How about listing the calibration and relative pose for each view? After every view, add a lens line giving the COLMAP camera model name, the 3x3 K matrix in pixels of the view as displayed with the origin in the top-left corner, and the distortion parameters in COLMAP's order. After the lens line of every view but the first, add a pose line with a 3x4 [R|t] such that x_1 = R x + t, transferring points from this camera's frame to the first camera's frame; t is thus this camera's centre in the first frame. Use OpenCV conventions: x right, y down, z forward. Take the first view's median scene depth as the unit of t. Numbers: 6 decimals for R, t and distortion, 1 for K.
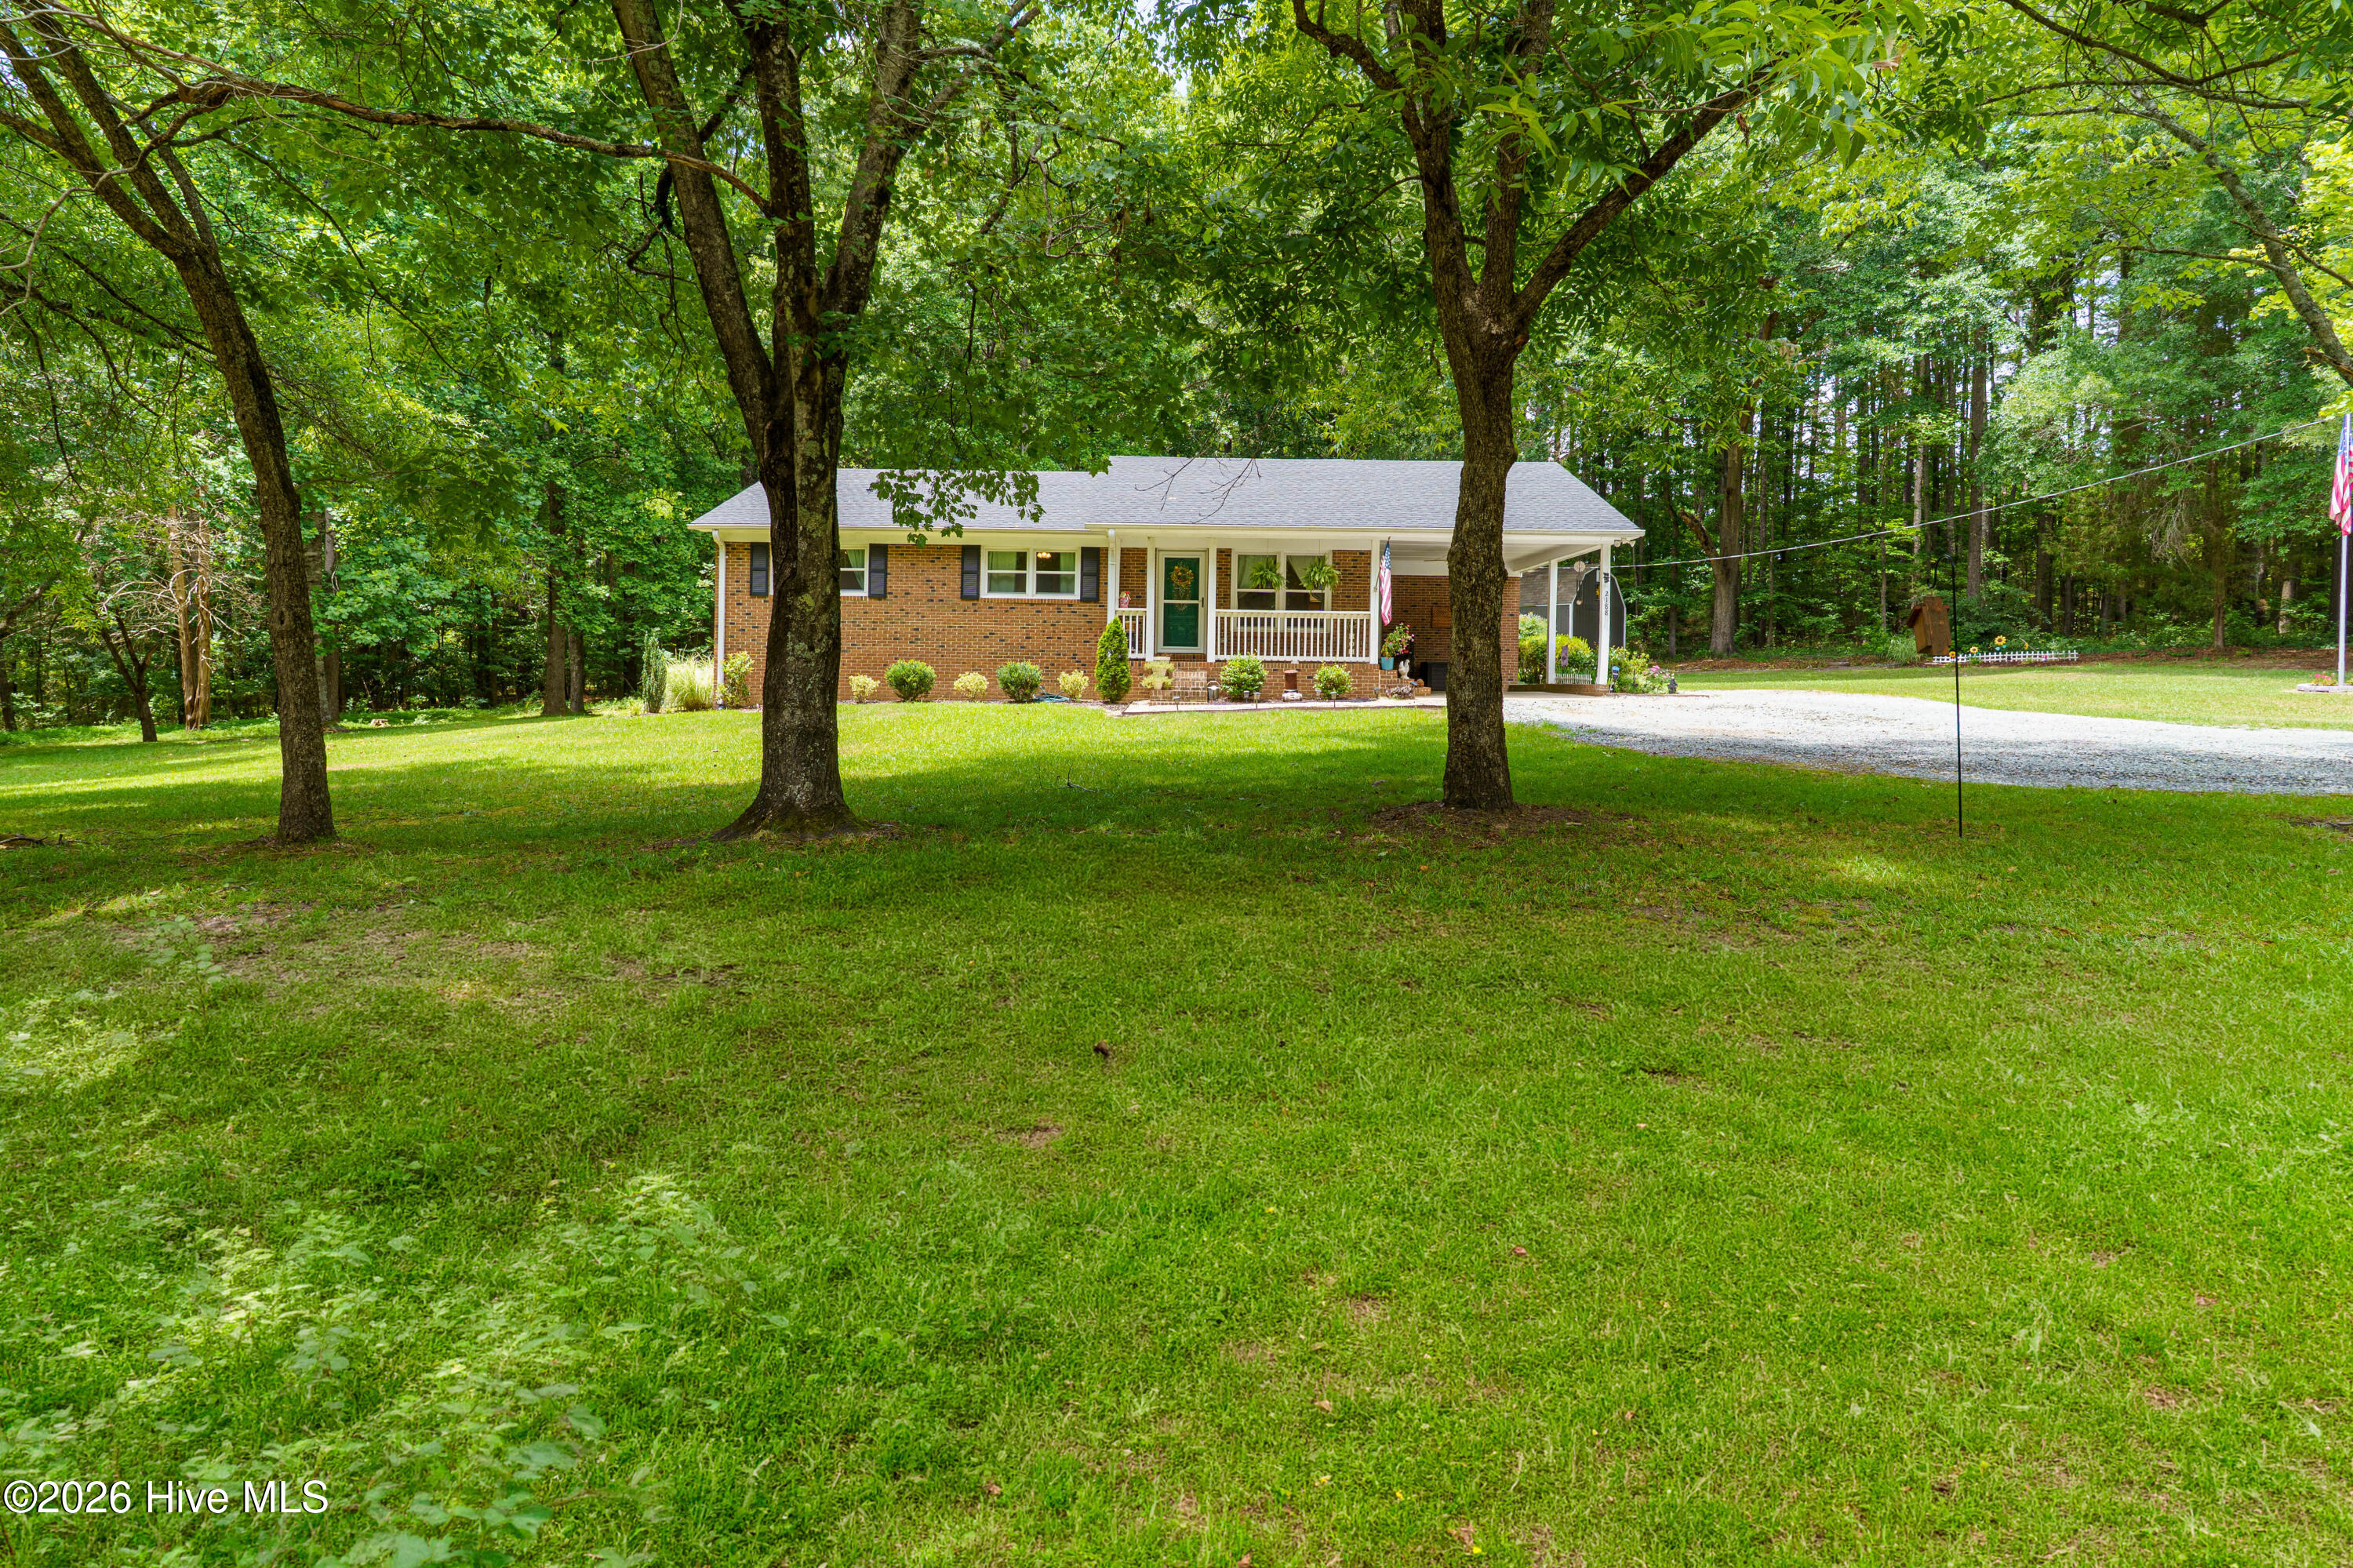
lens RADIAL K [[1181.0, 0, 1185.6], [0, 1181.0, 649.0], [0, 0, 1]] dist [0.000902, 0.000087]
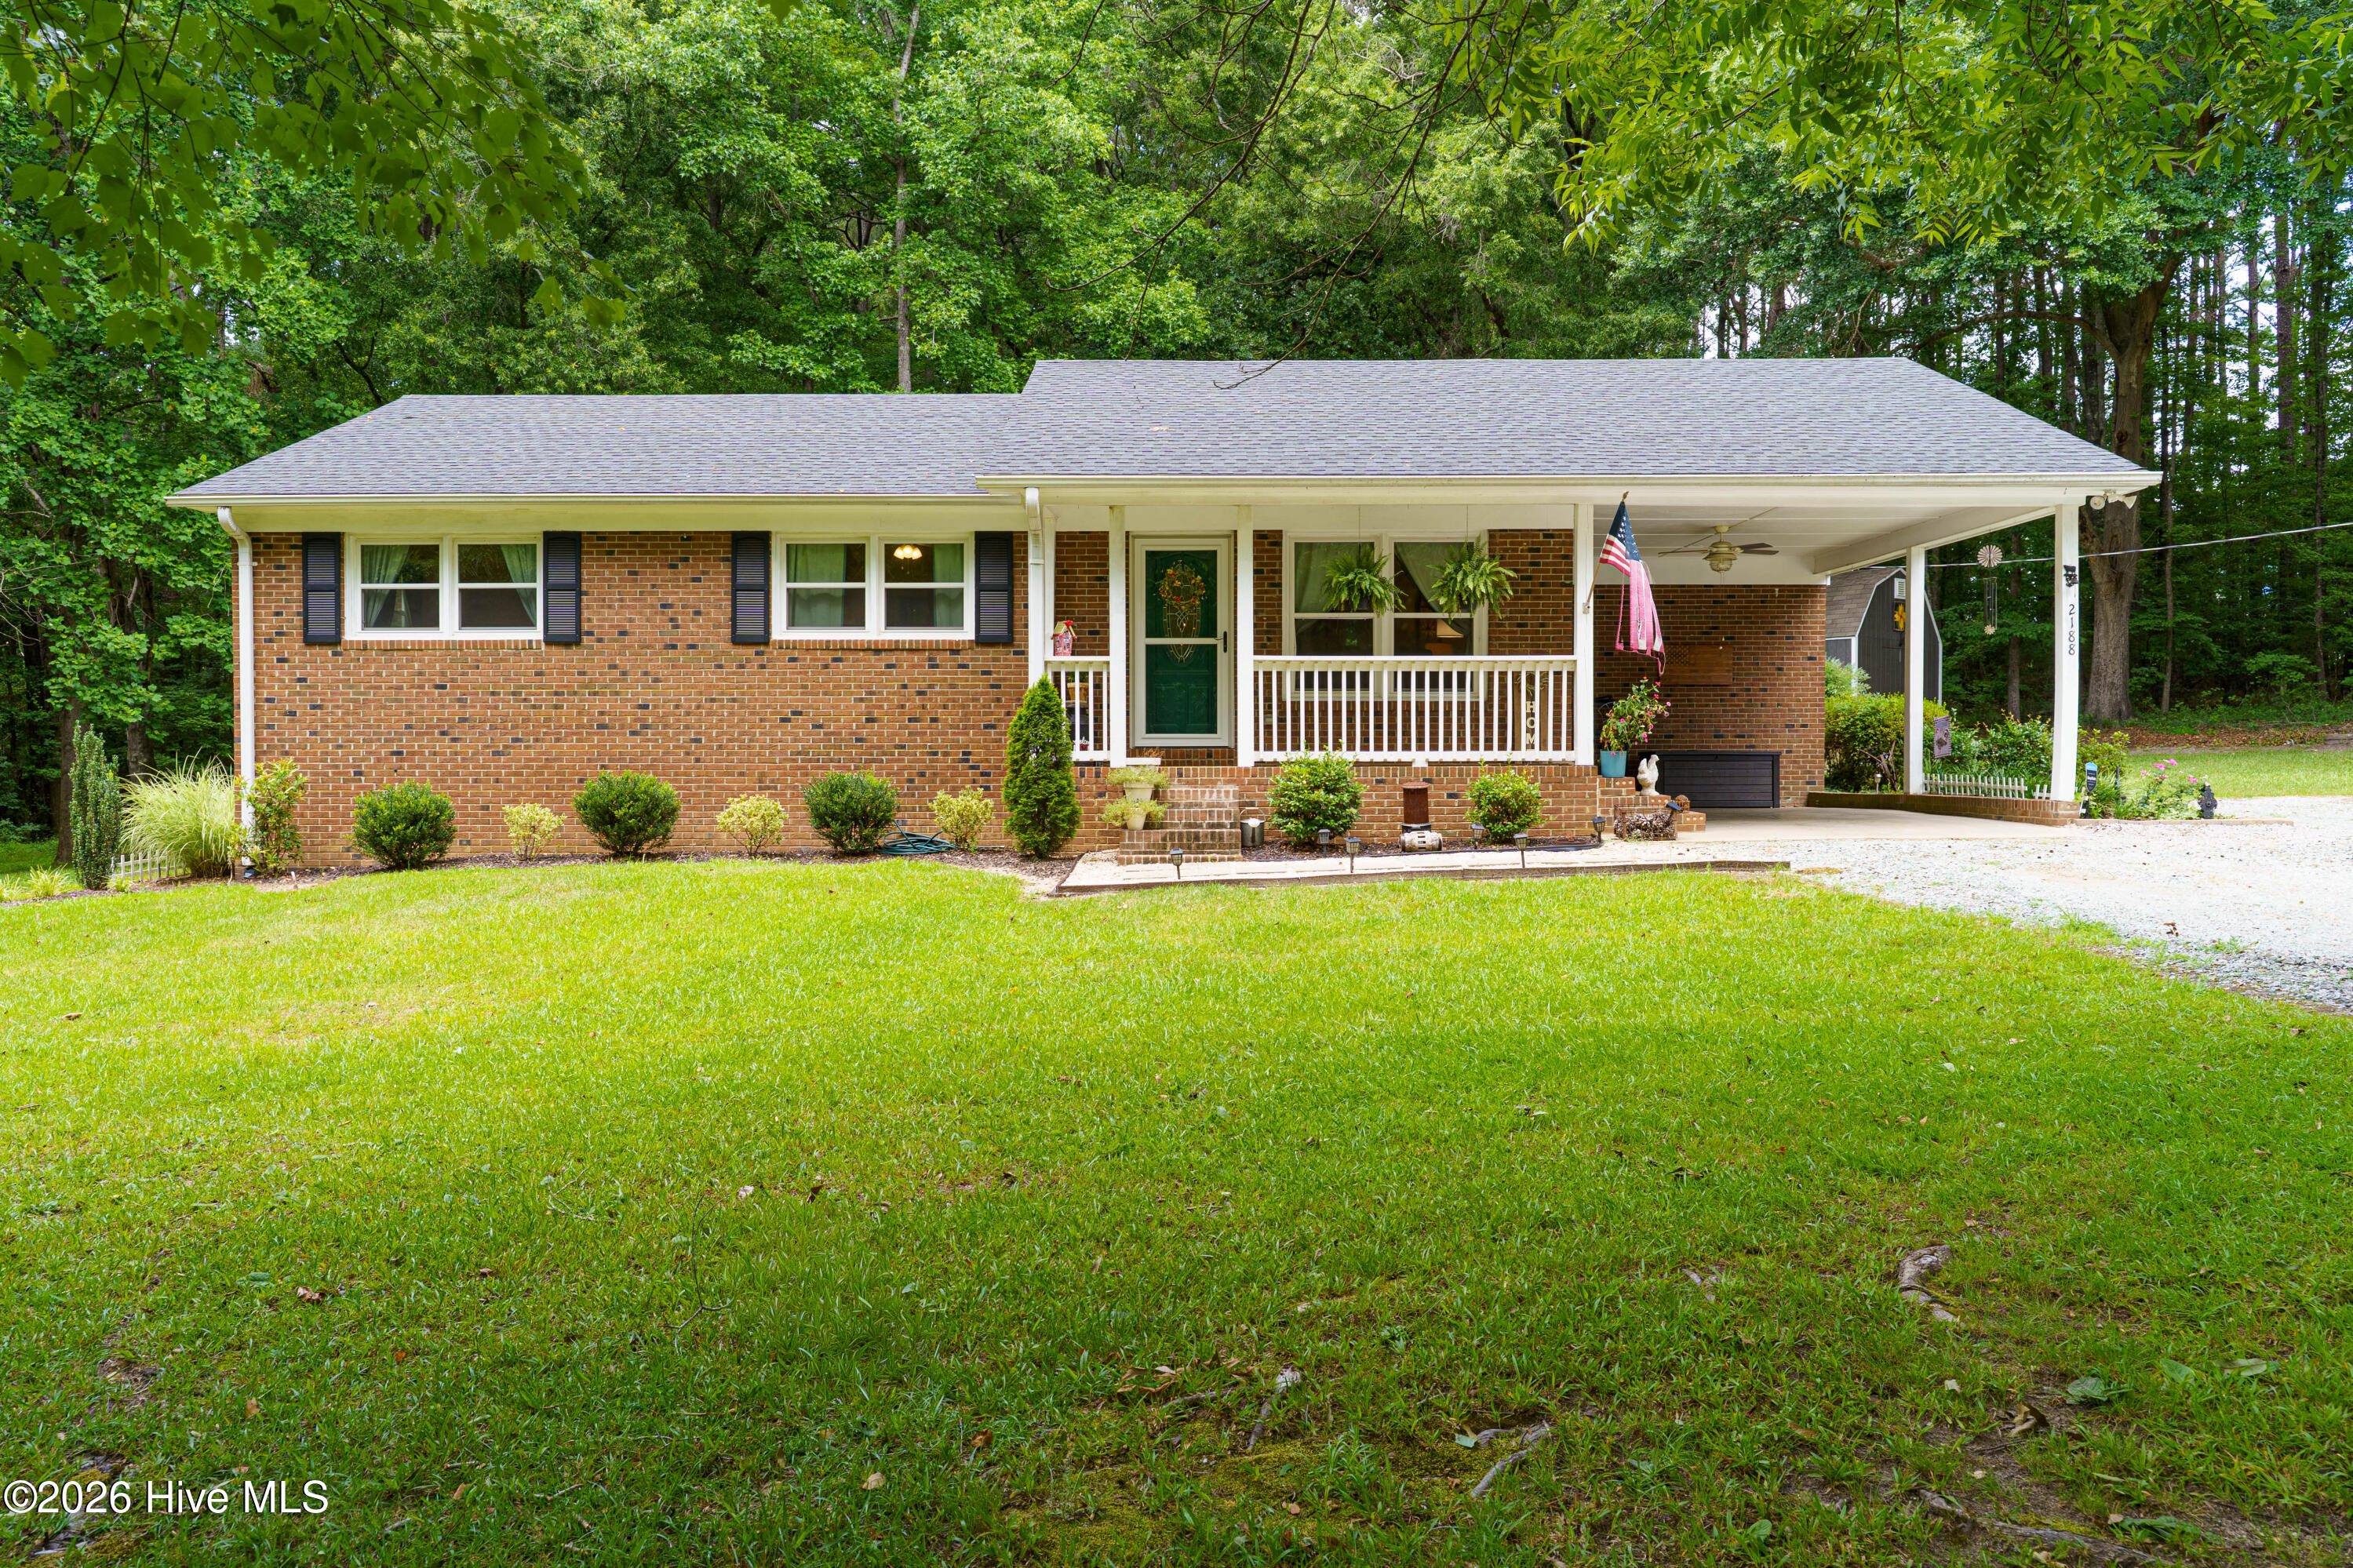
lens RADIAL K [[1688.7, 0, 1171.1], [0, 1688.7, 813.6], [0, 0, 1]] dist [0.000013, -0.001168]
pose [[0.999876, -0.014520, -0.006141, -0.005205], [0.014844, 0.998295, 0.056451, -0.009222], [0.005311, -0.056535, 0.998387, 0.327758]]
